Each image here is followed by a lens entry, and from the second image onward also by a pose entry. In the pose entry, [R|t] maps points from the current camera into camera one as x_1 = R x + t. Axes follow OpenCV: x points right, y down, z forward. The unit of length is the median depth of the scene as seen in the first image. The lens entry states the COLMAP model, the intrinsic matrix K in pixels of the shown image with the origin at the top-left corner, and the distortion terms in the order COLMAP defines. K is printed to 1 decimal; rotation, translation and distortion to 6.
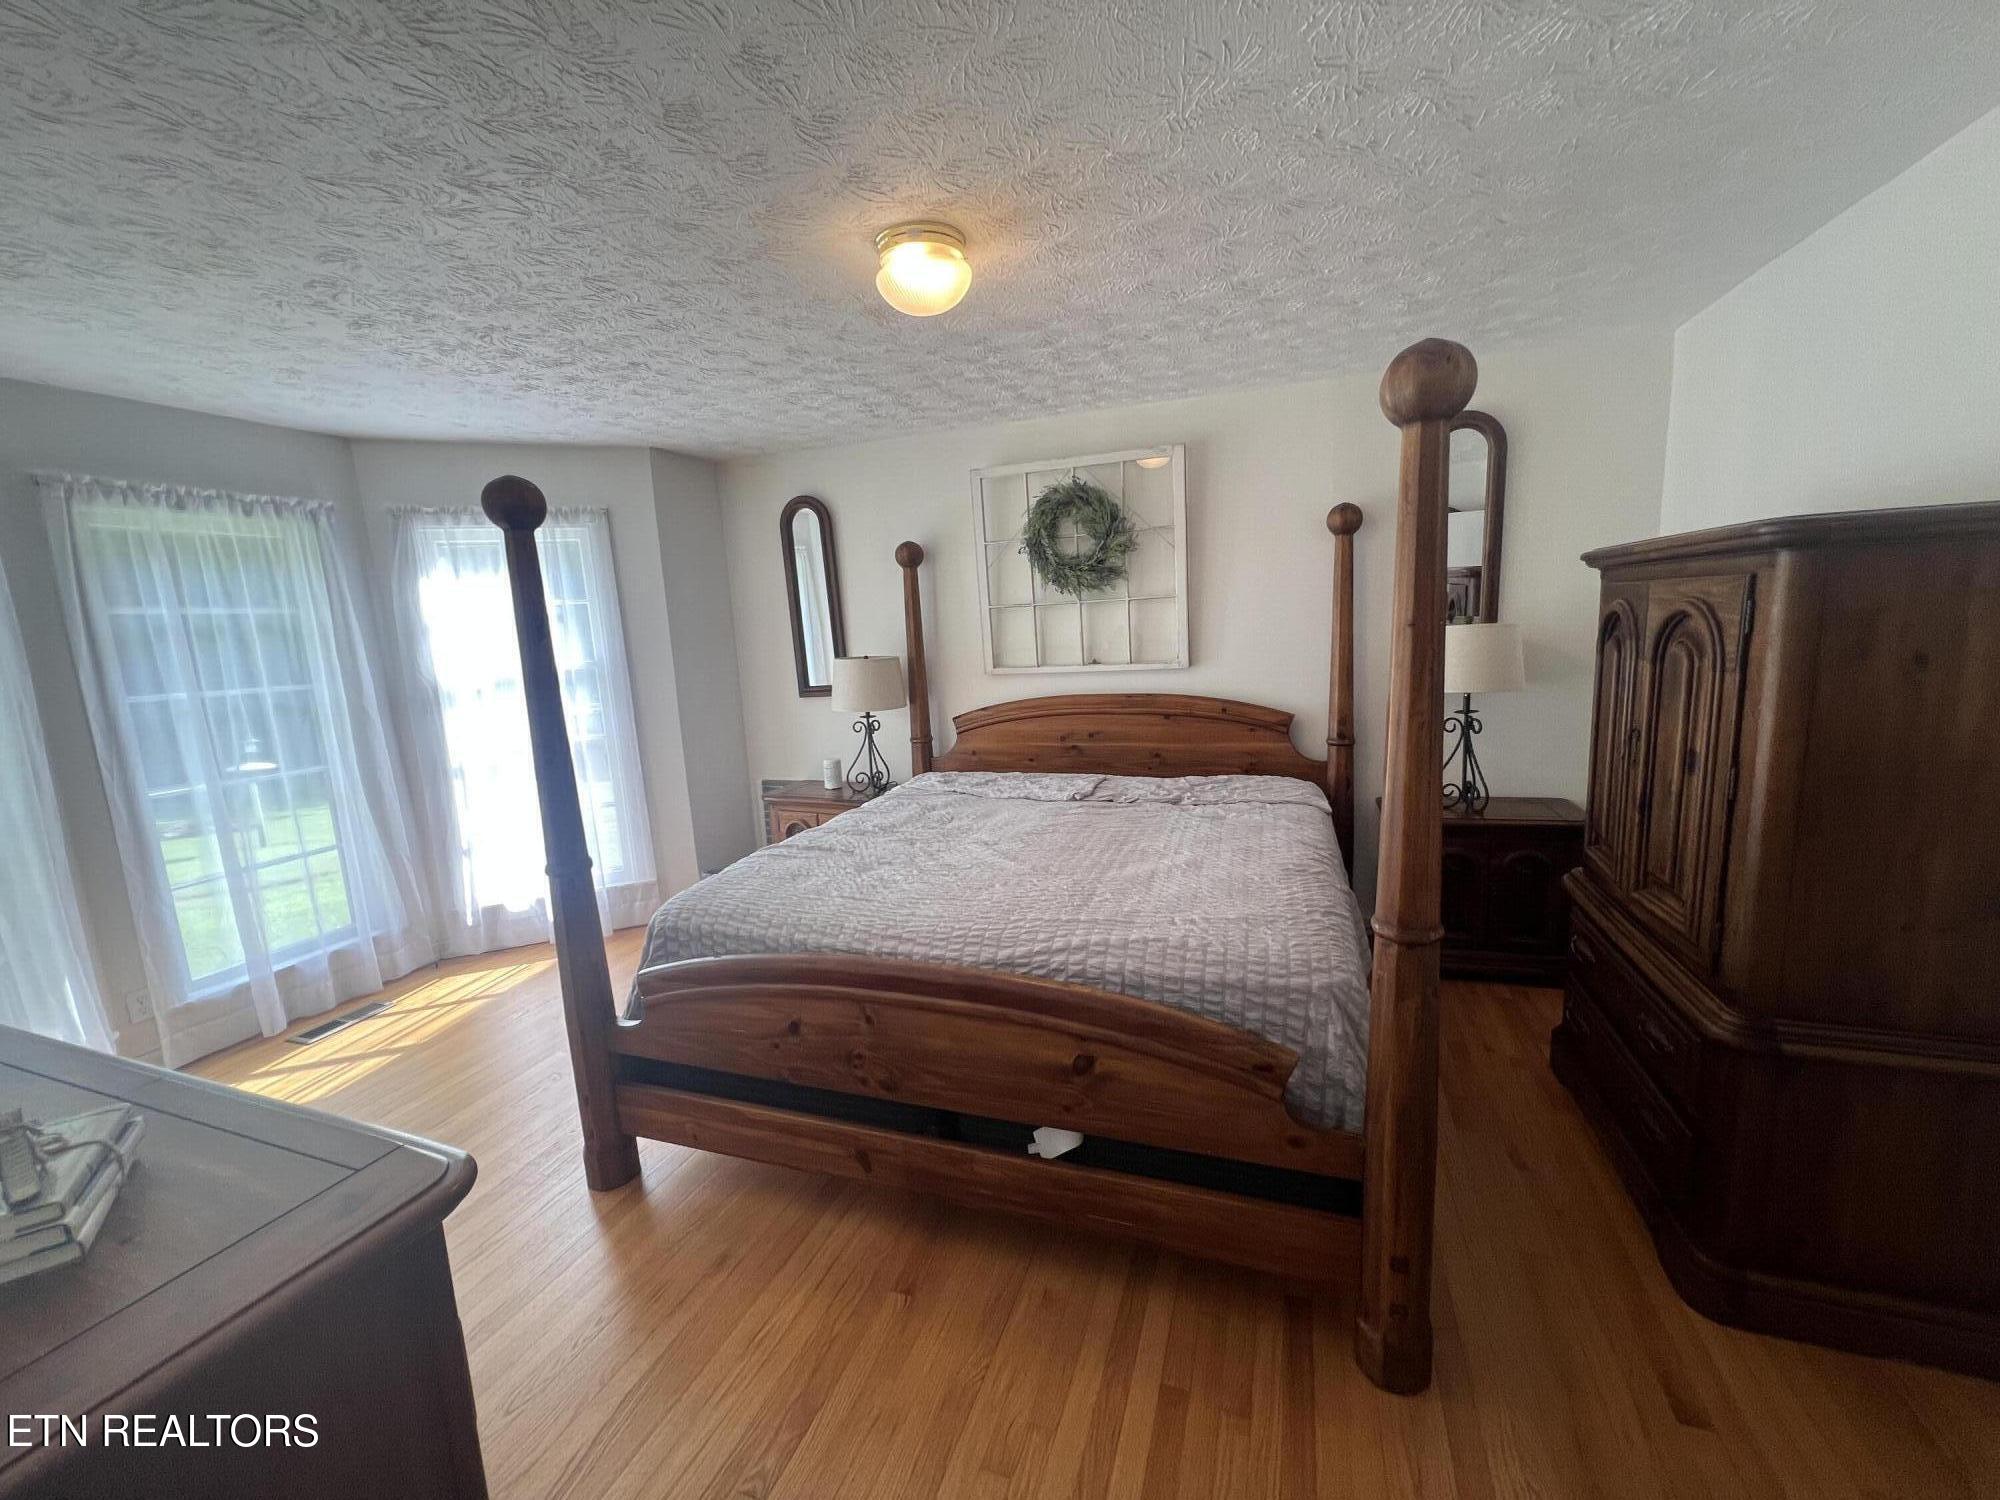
lens RADIAL K [[804.9, 0, 996.4], [0, 804.9, 749.2], [0, 0, 1]] dist [-0.001060, 0.000129]
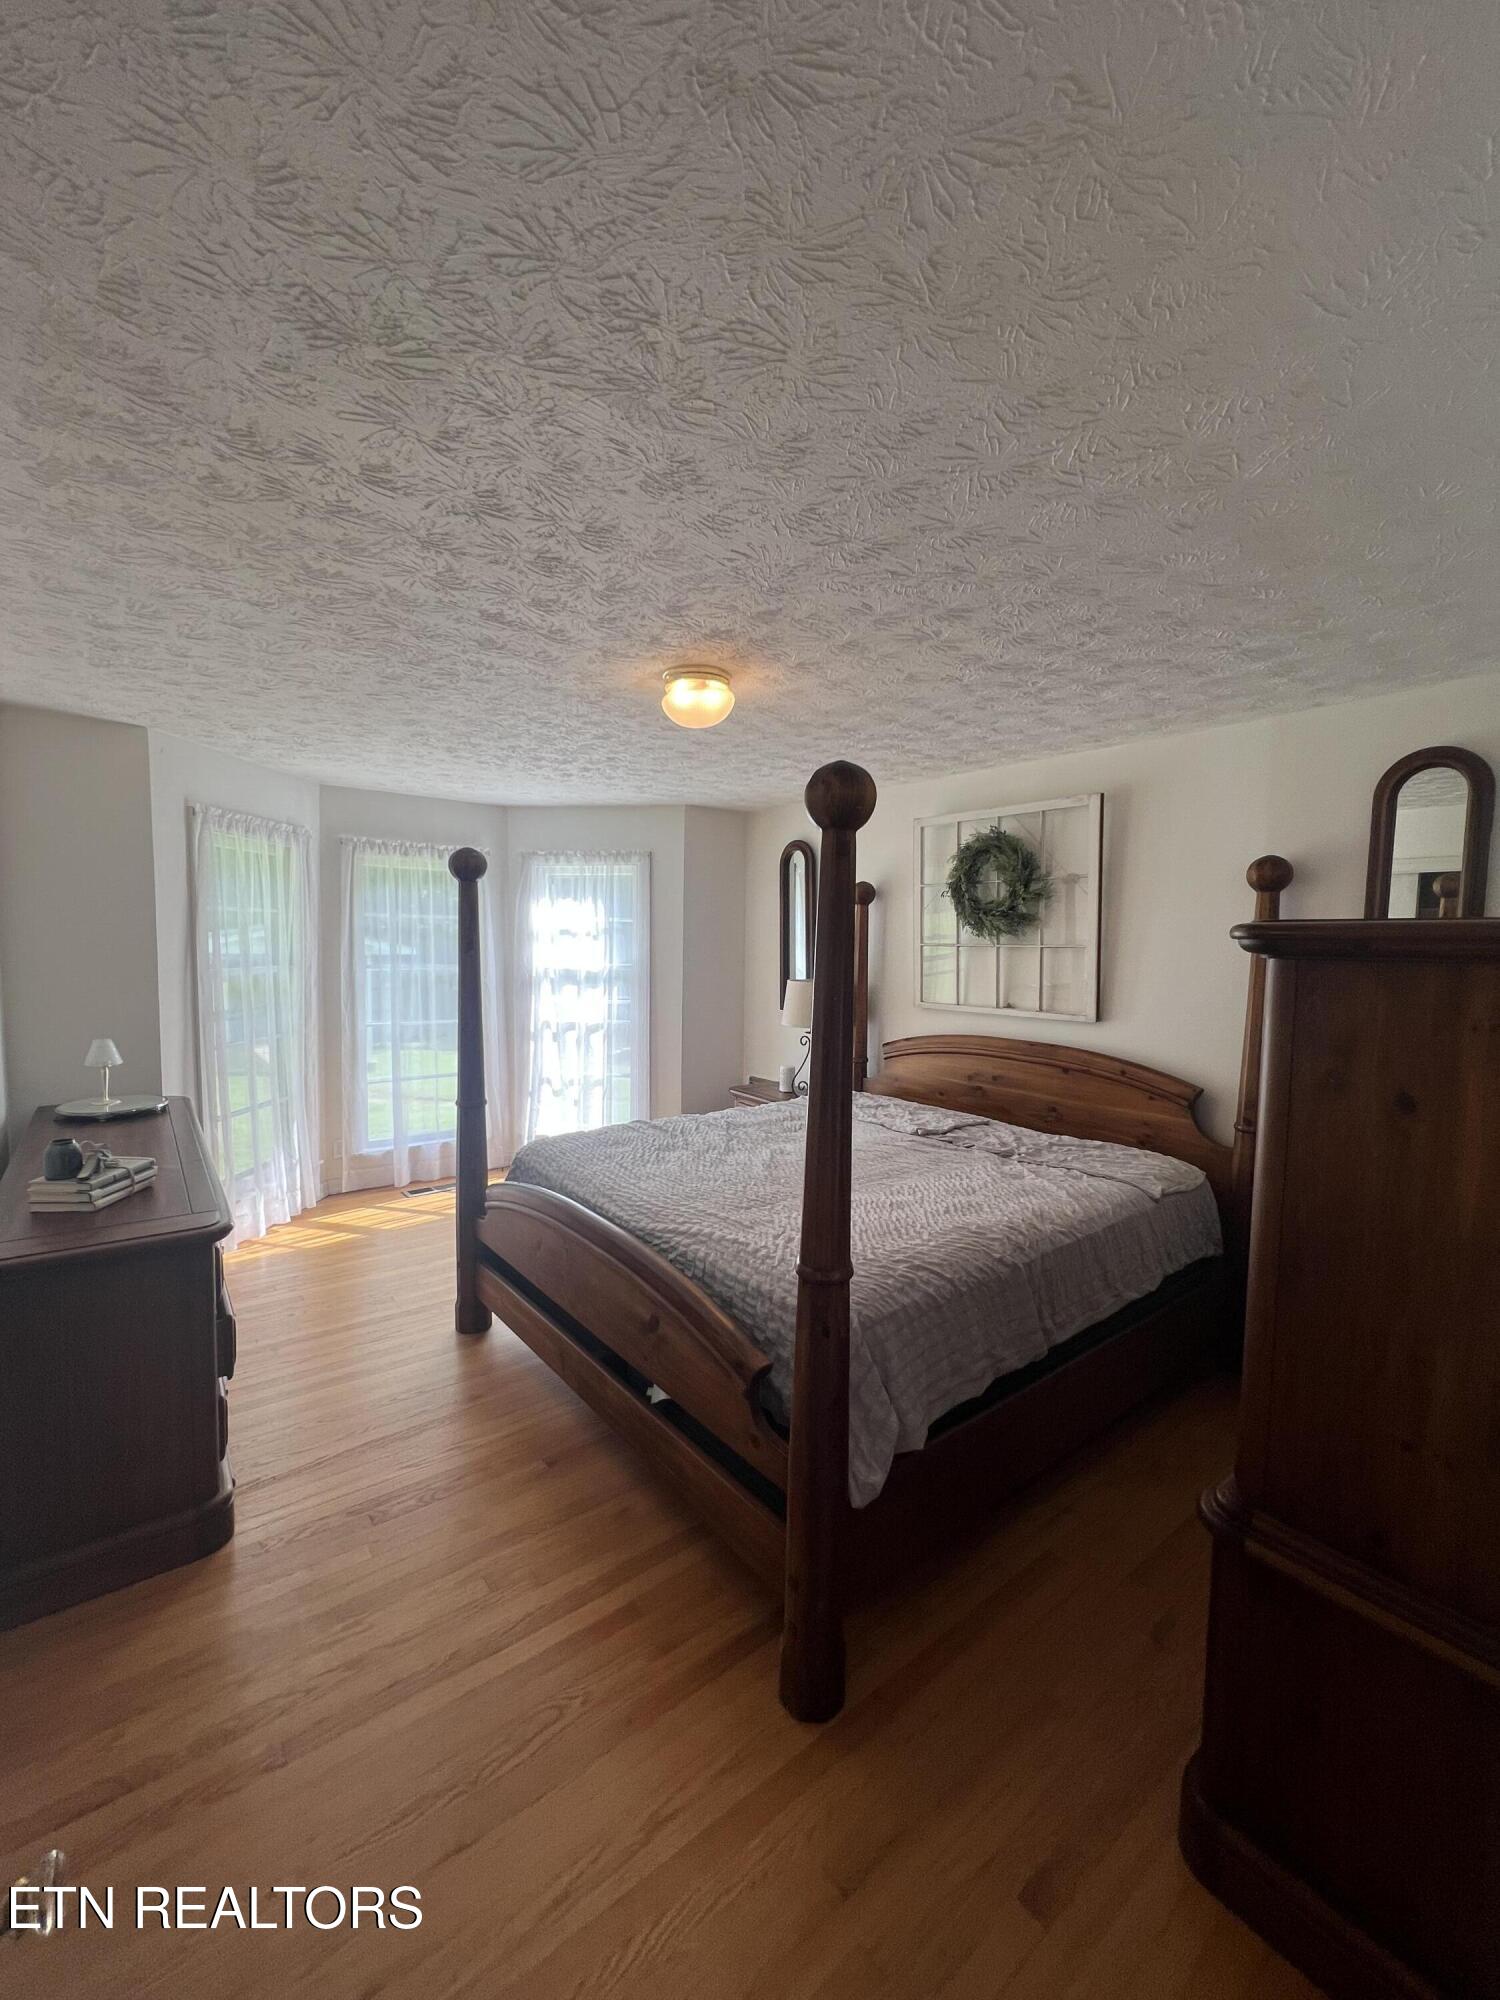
lens RADIAL K [[804.9, 0, 748.2], [0, 804.9, 997.4], [0, 0, 1]] dist [-0.001060, 0.000129]
pose [[0.847876, 0.100599, -0.520563, 0.484603], [-0.141630, 0.989130, -0.039533, -0.044973], [0.510928, 0.107247, 0.852907, -0.021018]]
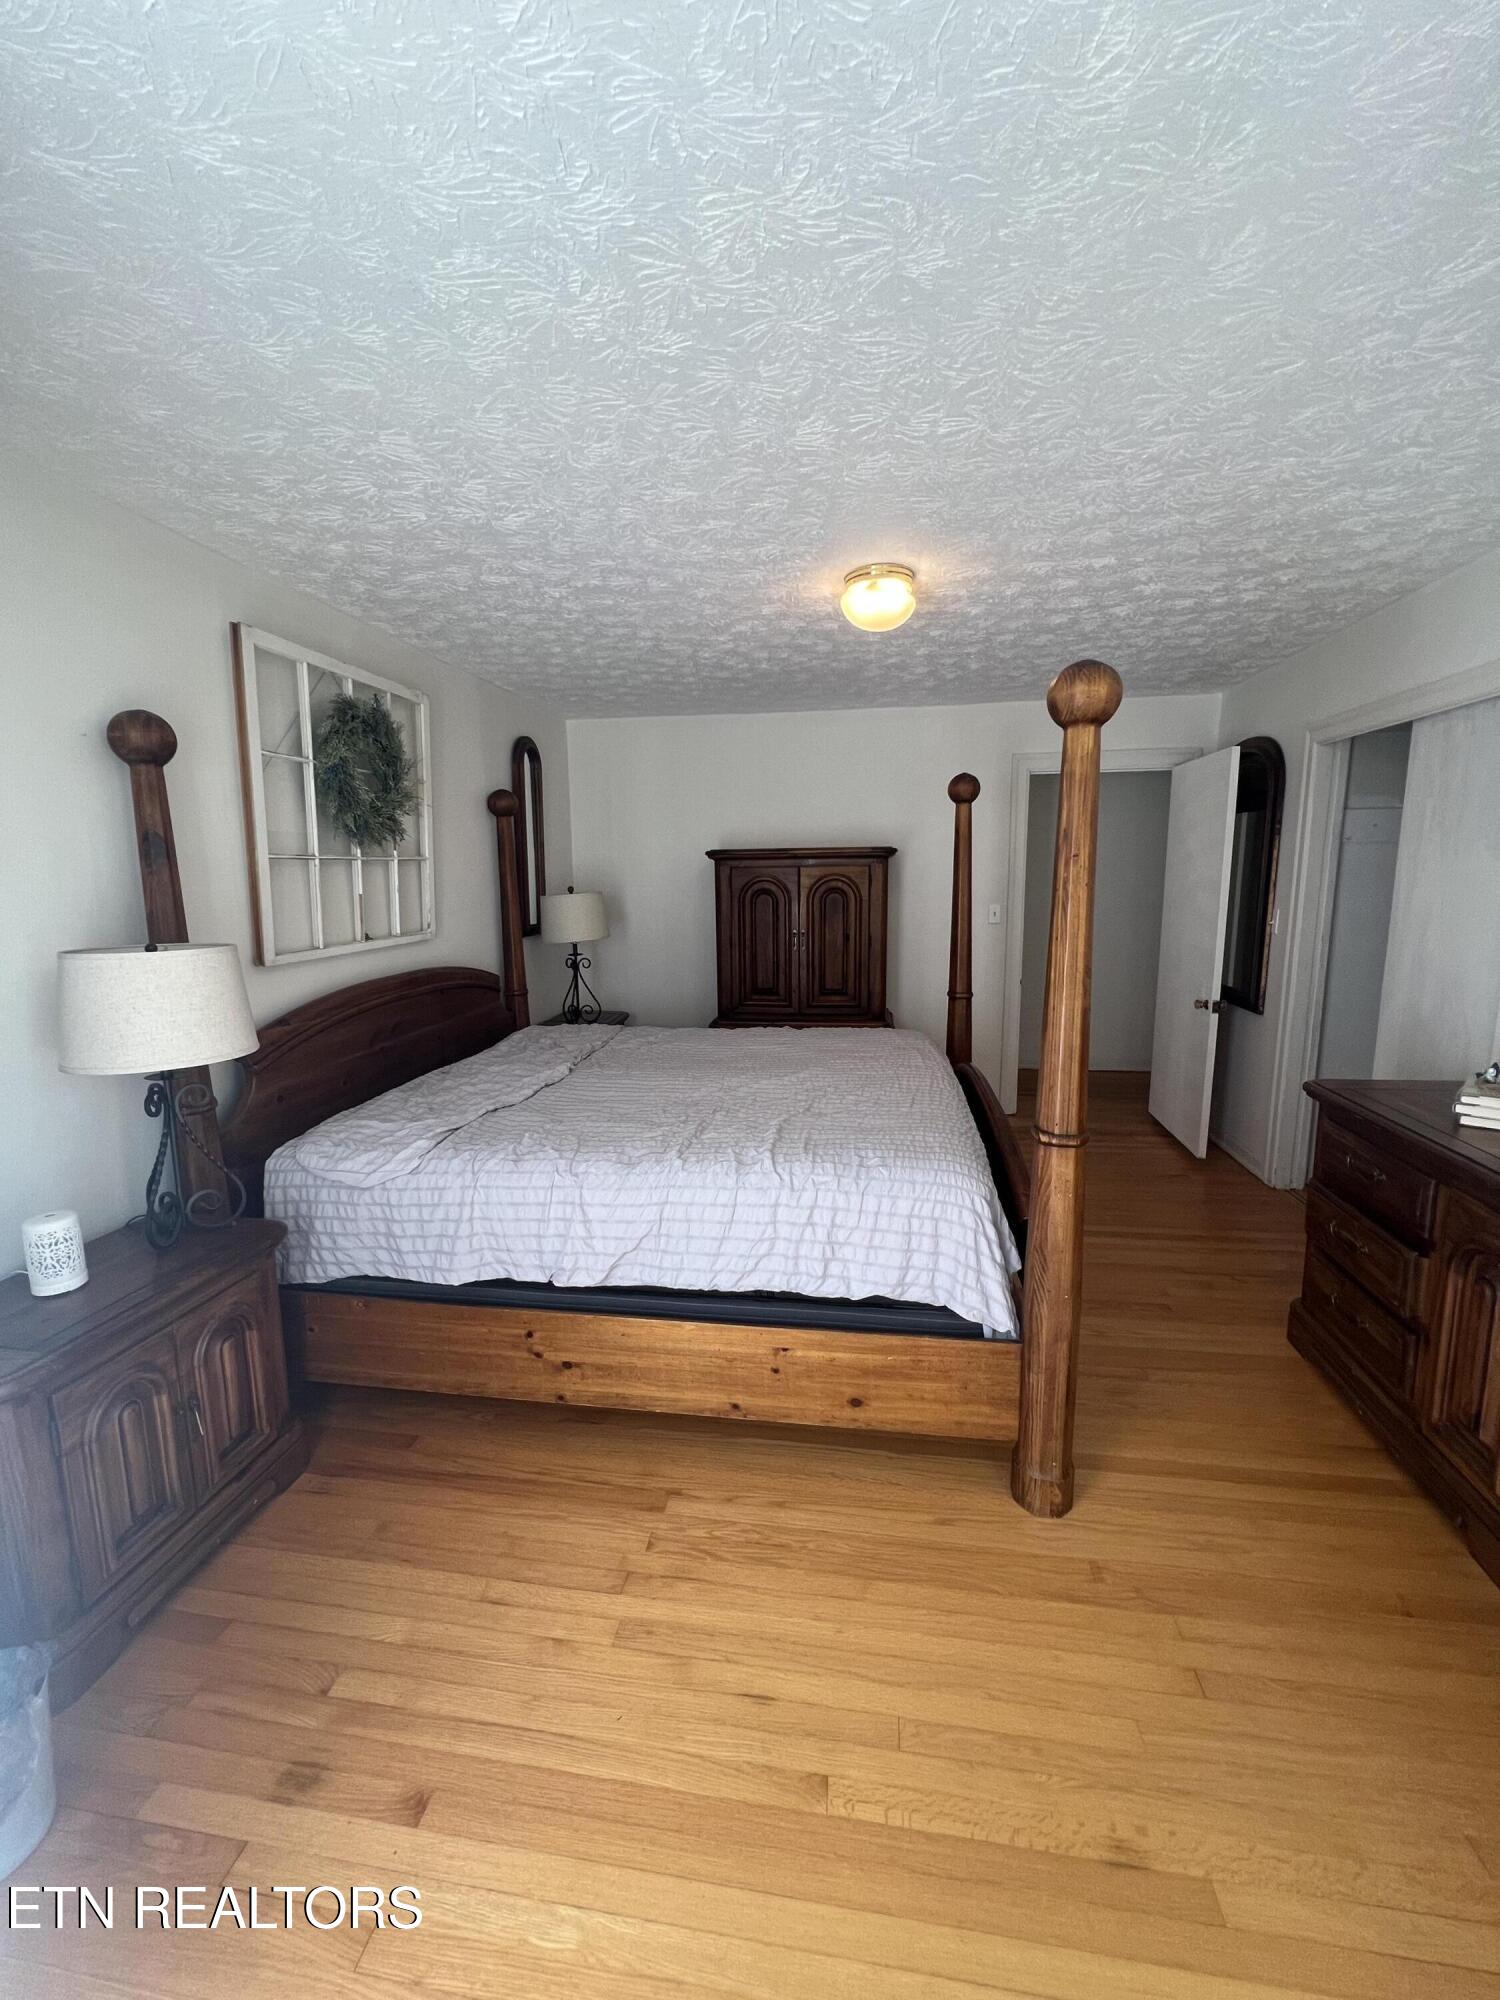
lens RADIAL K [[804.9, 0, 751.3], [0, 804.9, 993.8], [0, 0, 1]] dist [-0.001060, 0.000129]
pose [[-0.188982, -0.093662, 0.977504, -0.935619], [0.185522, 0.974109, 0.129204, -0.115544], [-0.964296, 0.205765, -0.166713, 1.041840]]
